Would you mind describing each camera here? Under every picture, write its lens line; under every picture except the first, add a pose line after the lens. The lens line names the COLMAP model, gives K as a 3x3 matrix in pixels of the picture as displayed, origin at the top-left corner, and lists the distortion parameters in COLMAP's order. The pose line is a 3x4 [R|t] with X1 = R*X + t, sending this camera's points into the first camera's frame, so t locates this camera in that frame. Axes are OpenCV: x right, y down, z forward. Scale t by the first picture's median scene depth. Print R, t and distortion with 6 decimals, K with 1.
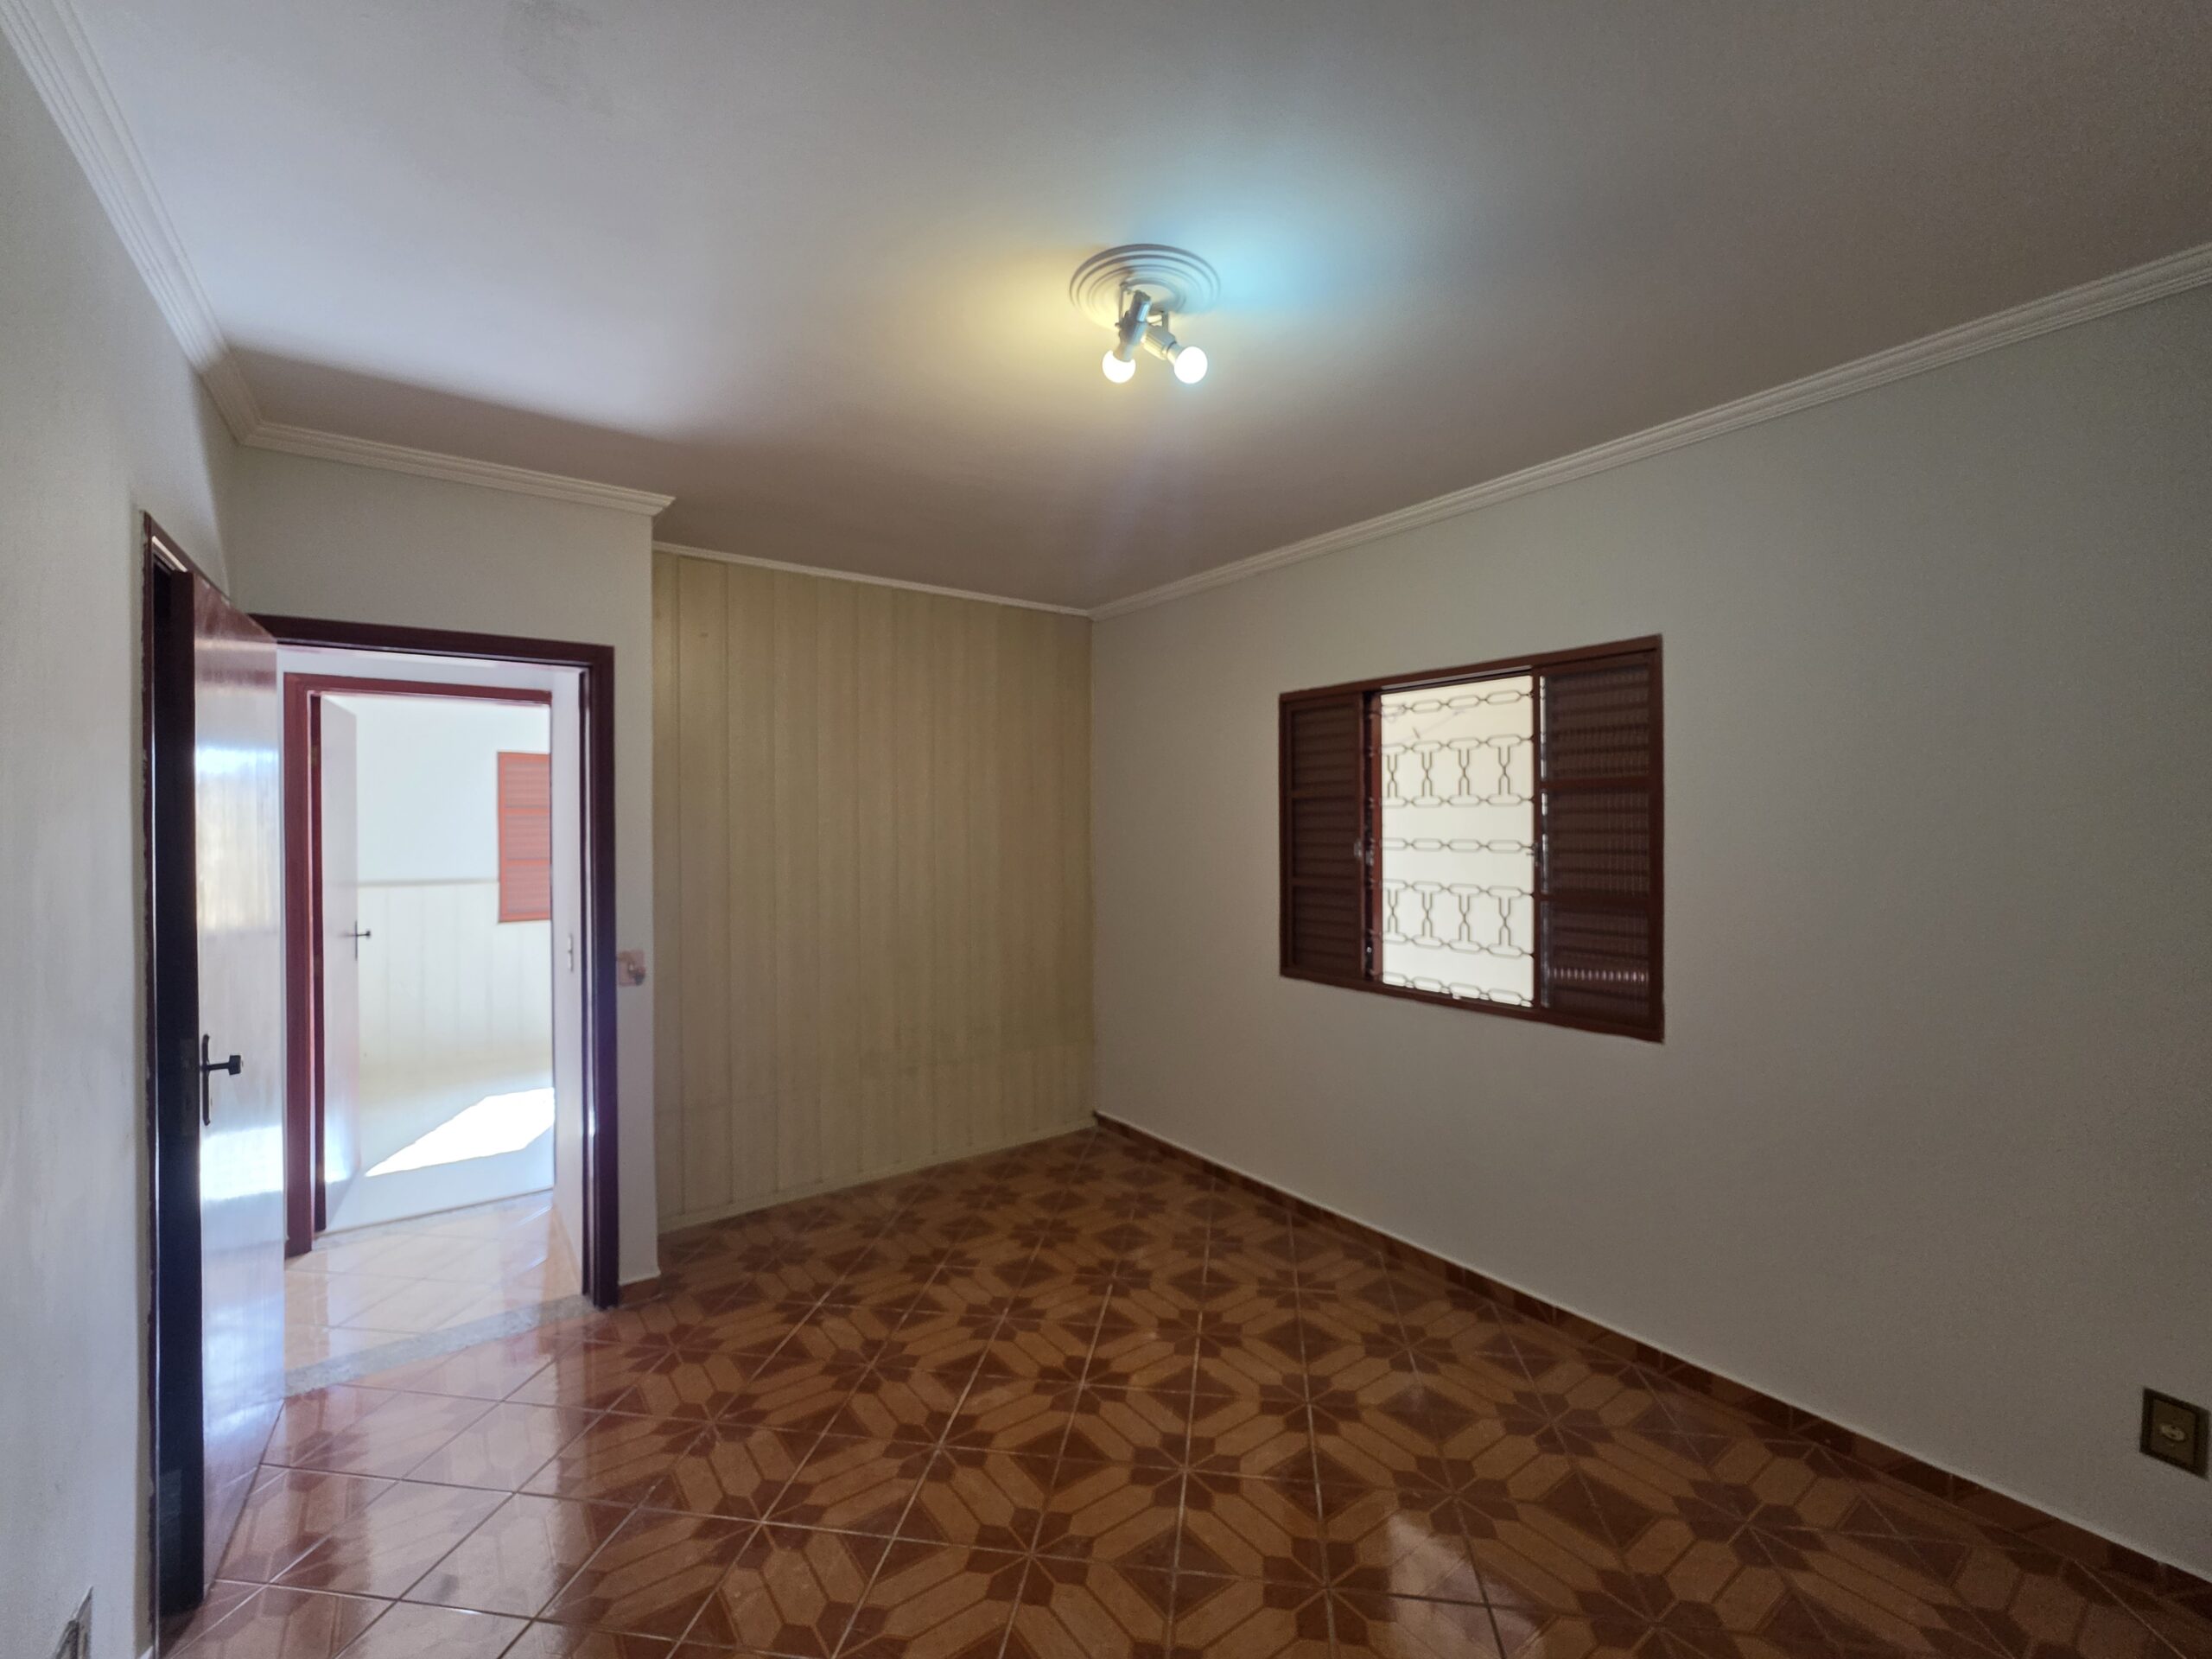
lens RADIAL K [[913.6, 0, 1086.5], [0, 913.6, 843.2], [0, 0, 1]] dist [0.002123, 0.000481]
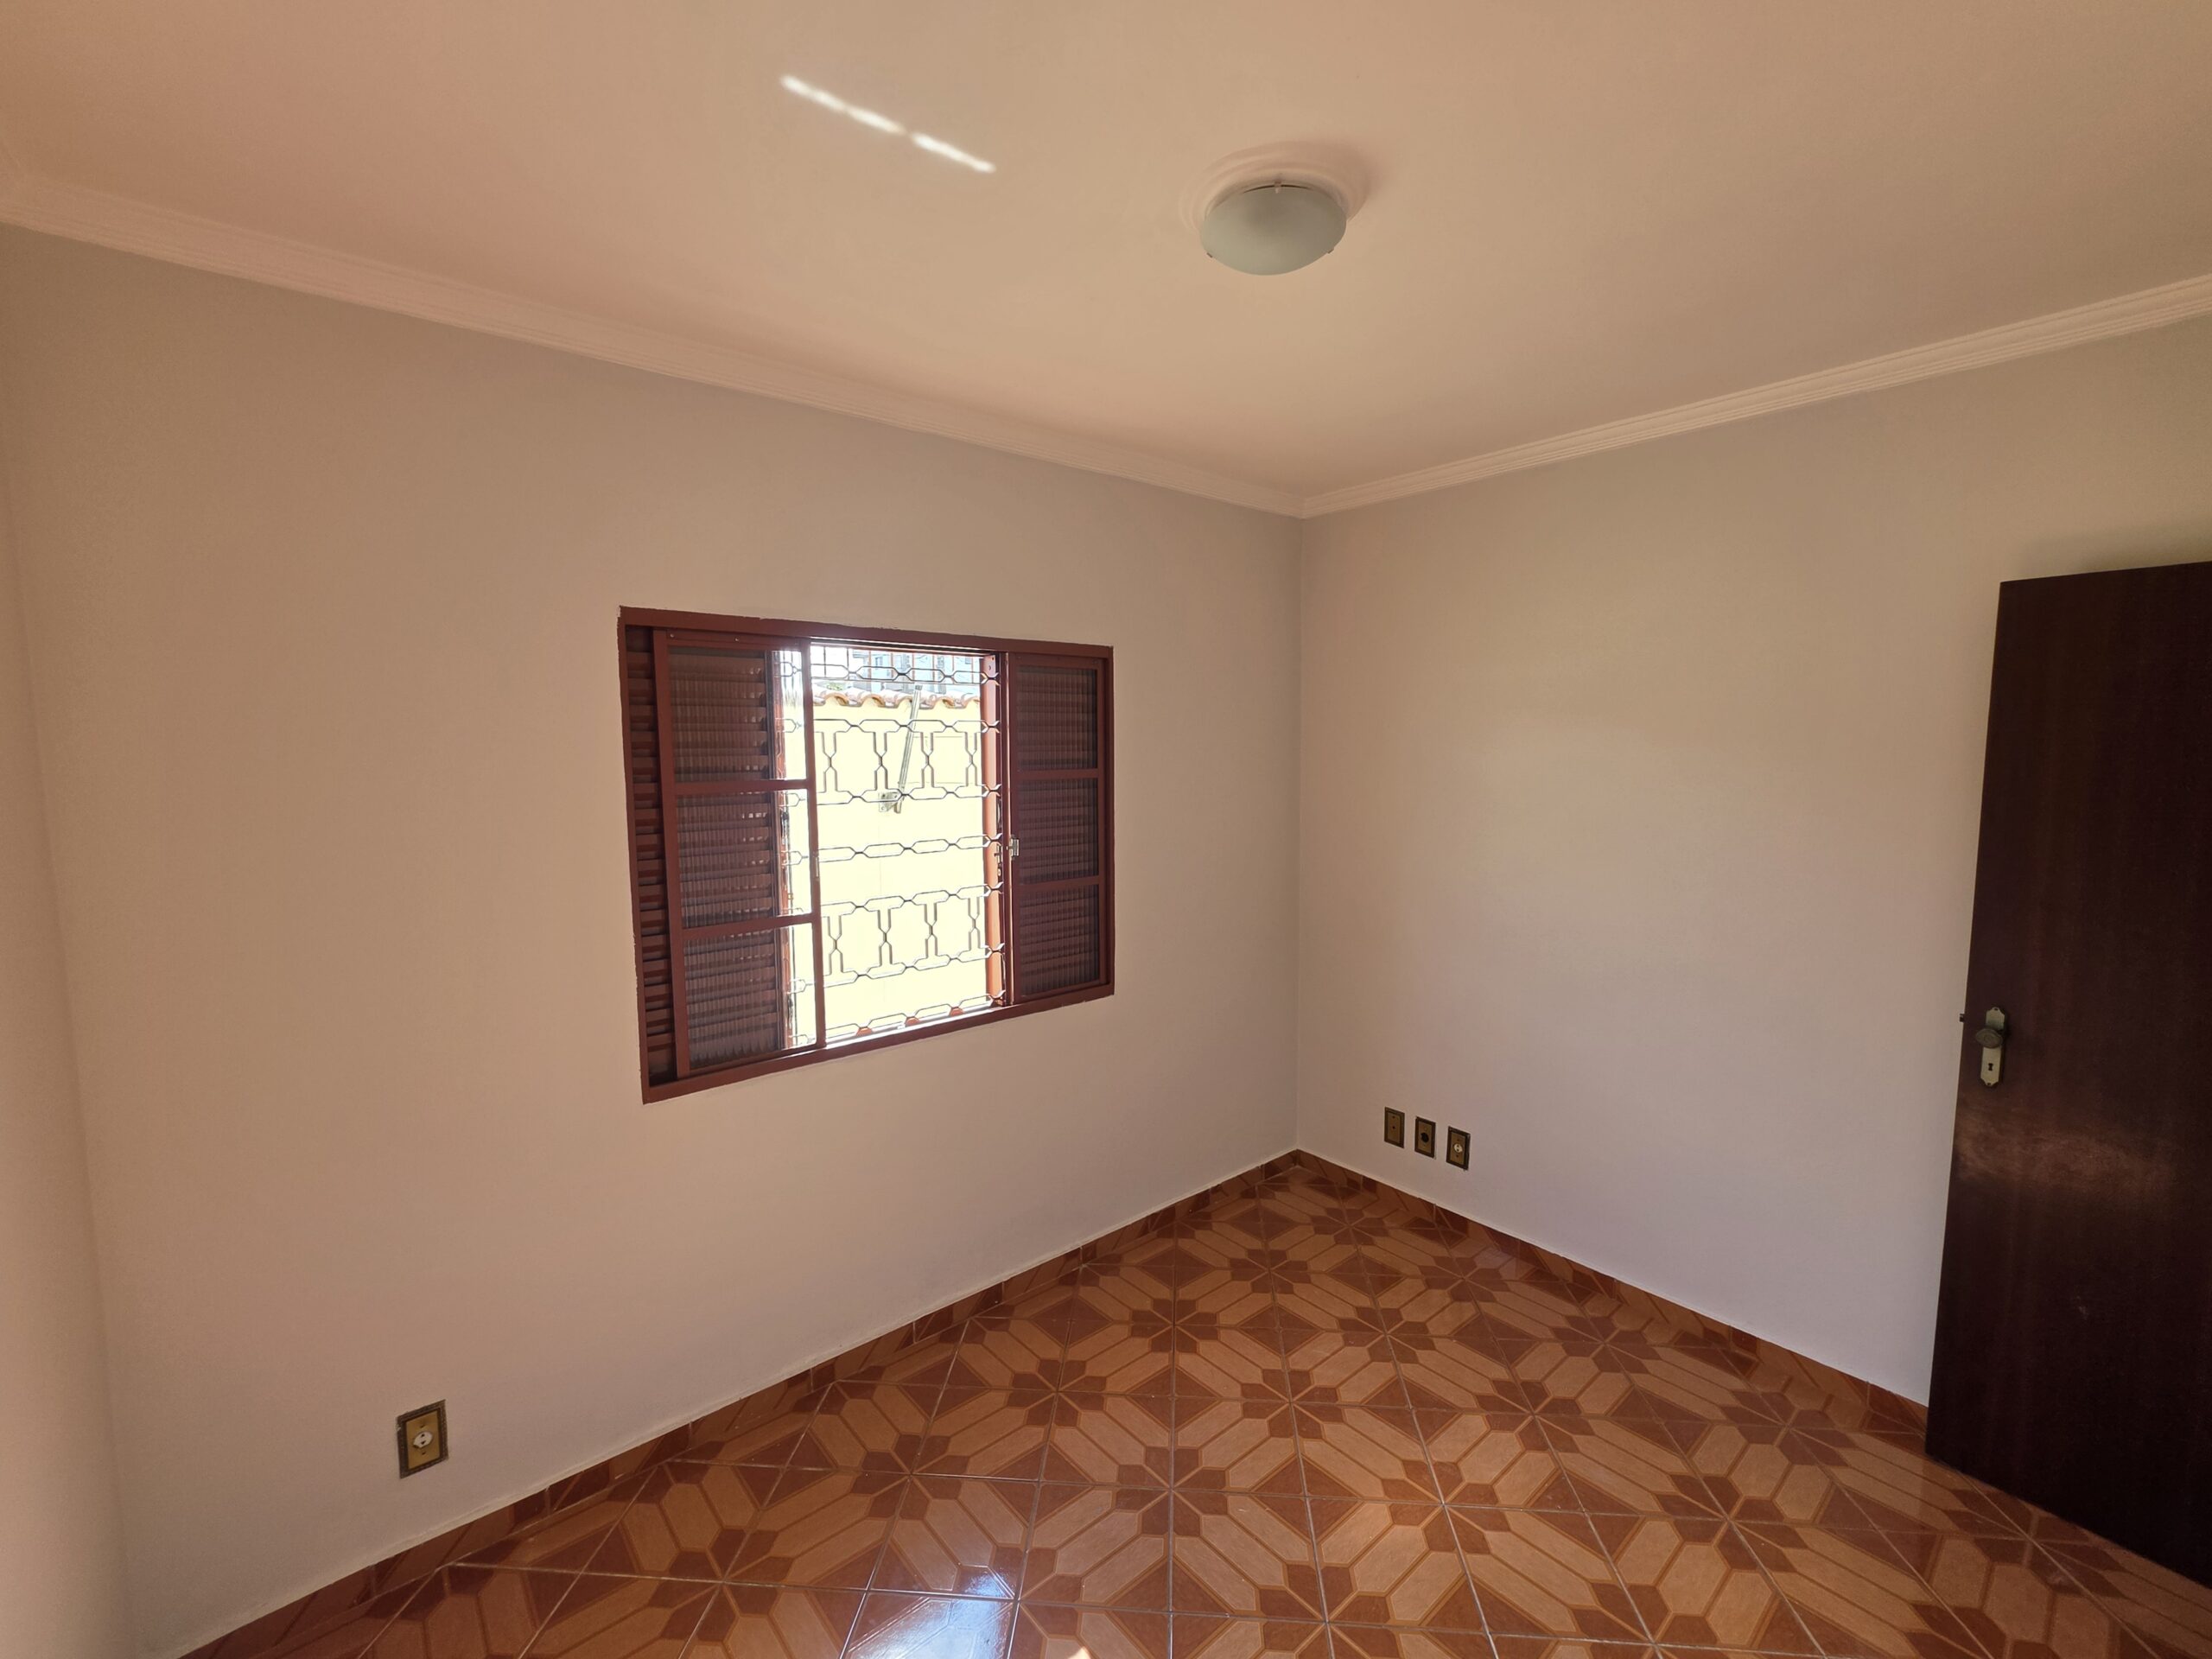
lens RADIAL K [[913.6, 0, 1097.1], [0, 913.6, 815.4], [0, 0, 1]] dist [0.002123, 0.000481]
pose [[-0.067208, -0.064677, 0.995640, -0.267354], [0.027454, 0.997399, 0.066645, -0.046651], [-0.997361, 0.031813, -0.065257, 0.538384]]
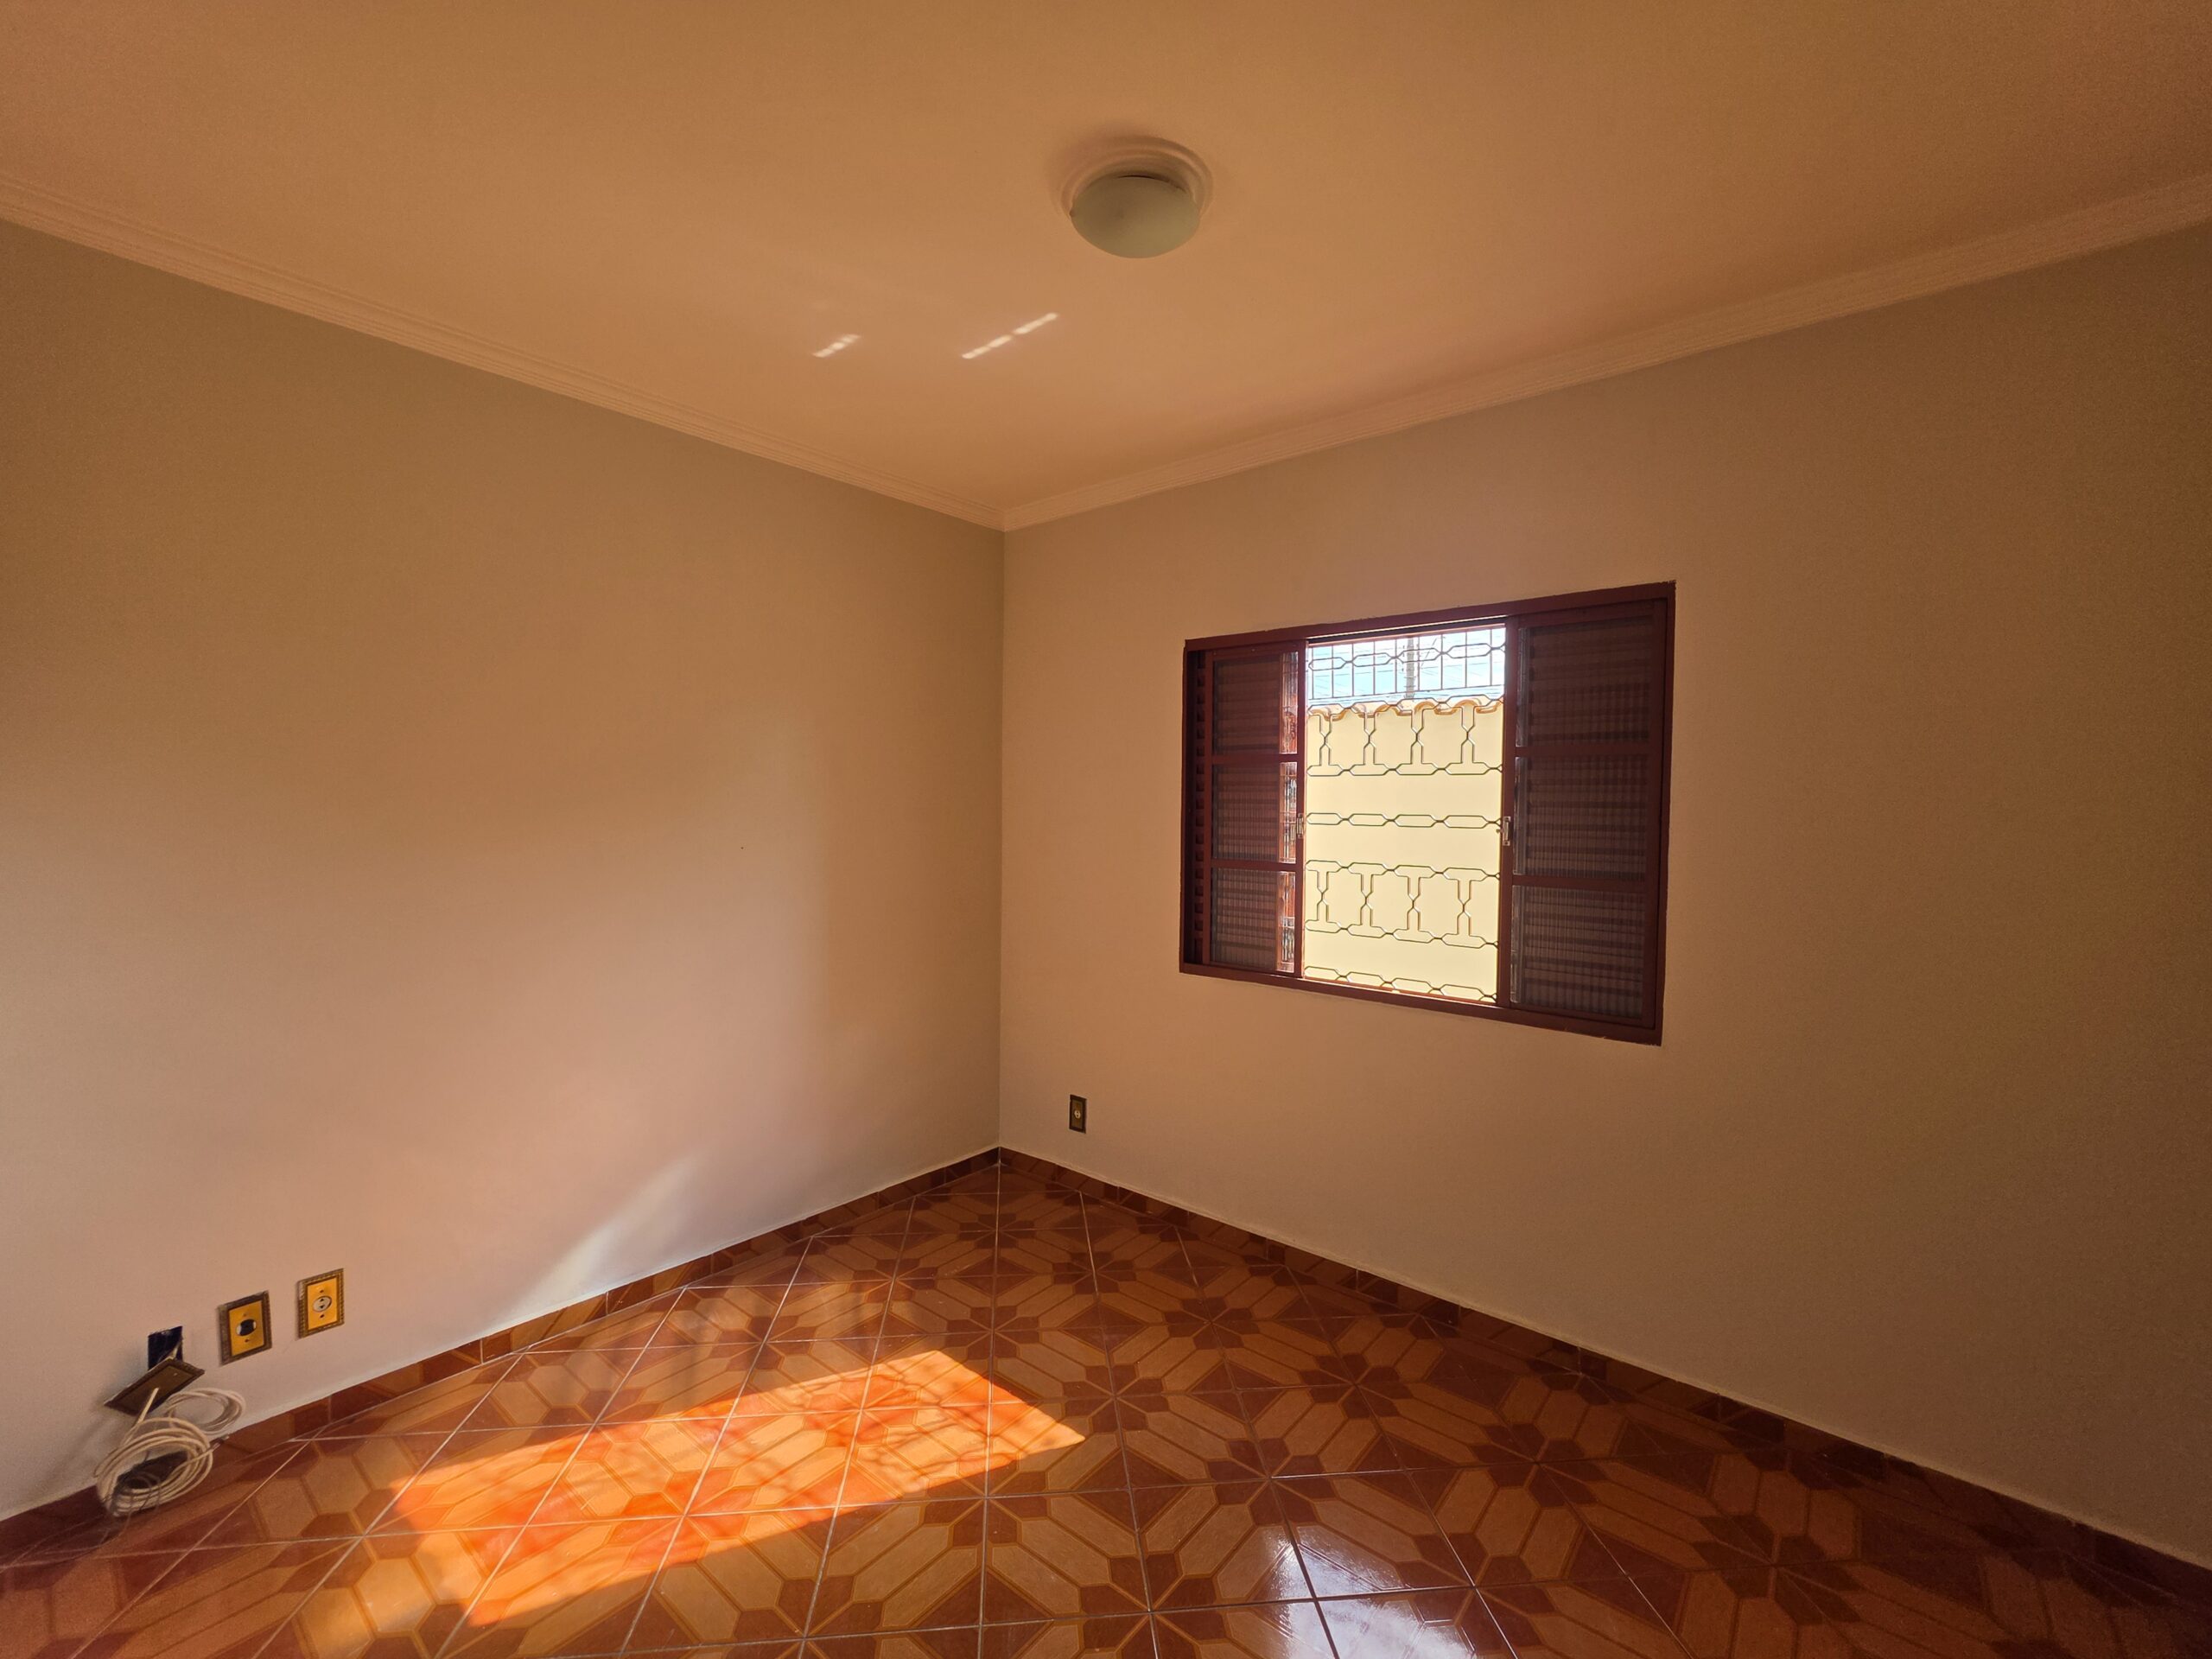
lens RADIAL K [[913.6, 0, 1117.1], [0, 913.6, 805.2], [0, 0, 1]] dist [0.002123, 0.000481]
pose [[0.960479, 0.015749, 0.277908, -0.061447], [-0.013610, 0.999861, -0.009624, 0.000516], [-0.278021, 0.005461, 0.960560, 0.144149]]
